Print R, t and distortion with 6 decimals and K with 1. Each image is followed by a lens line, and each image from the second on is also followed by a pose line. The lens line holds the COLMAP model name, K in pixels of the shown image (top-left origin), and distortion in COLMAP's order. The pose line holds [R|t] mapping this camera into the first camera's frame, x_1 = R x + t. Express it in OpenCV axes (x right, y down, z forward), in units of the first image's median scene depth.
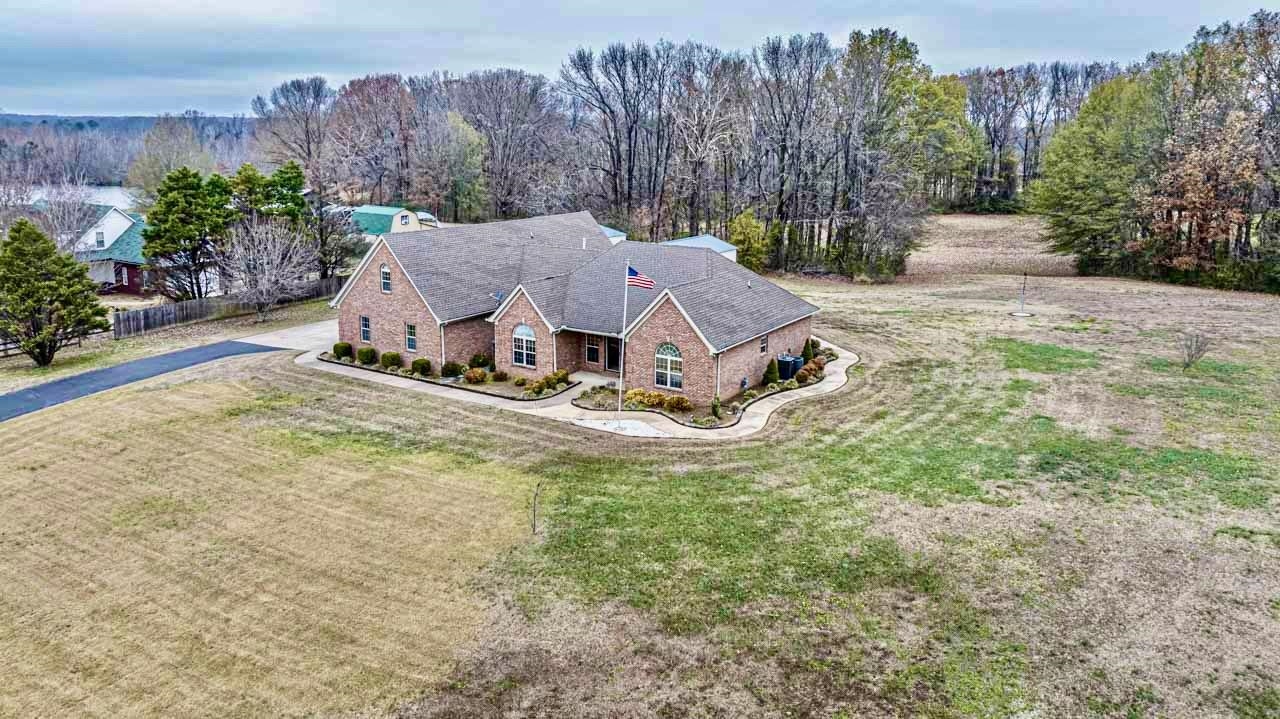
lens RADIAL K [[902.4, 0, 640.0], [0, 902.4, 359.5], [0, 0, 1]] dist [-0.024984, 0.006444]
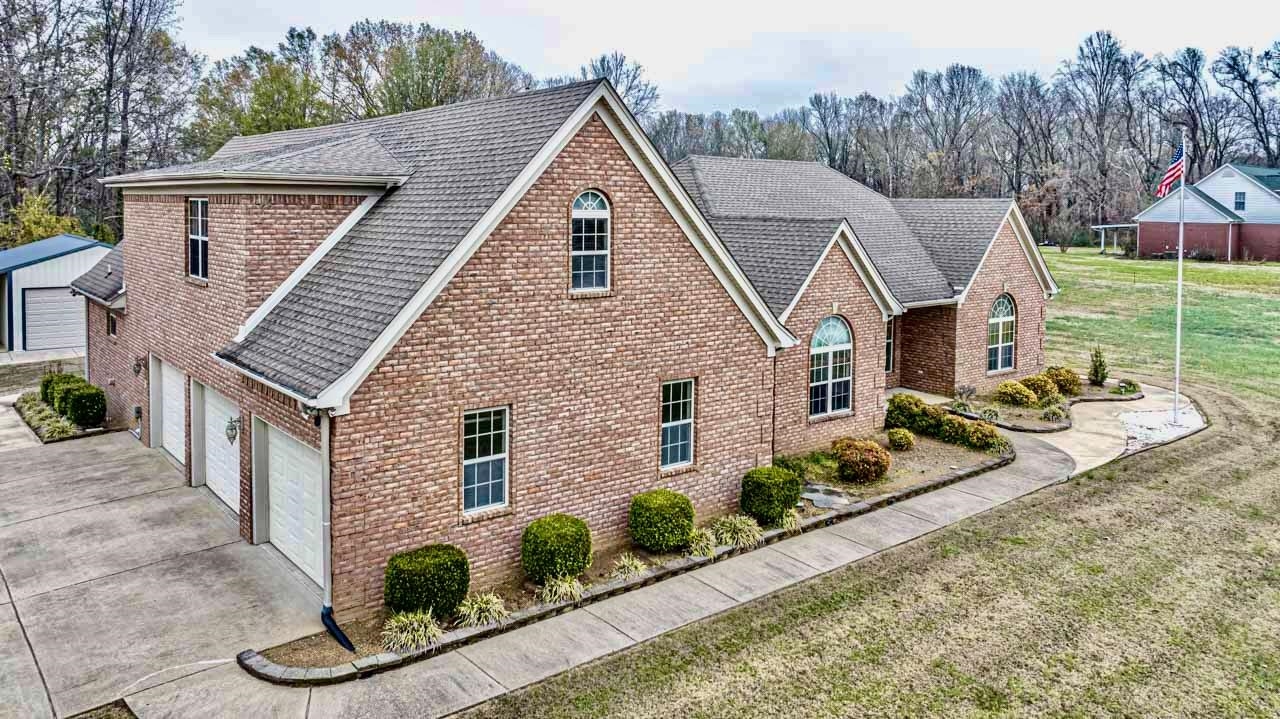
lens RADIAL K [[932.1, 0, 640.2], [0, 932.1, 254.4], [0, 0, 1]] dist [-0.032751, 0.000836]
pose [[0.319095, -0.059796, 0.945834, -0.615194], [0.222244, 0.974900, -0.013344, -0.088242], [-0.921296, 0.214464, 0.324375, 0.995199]]
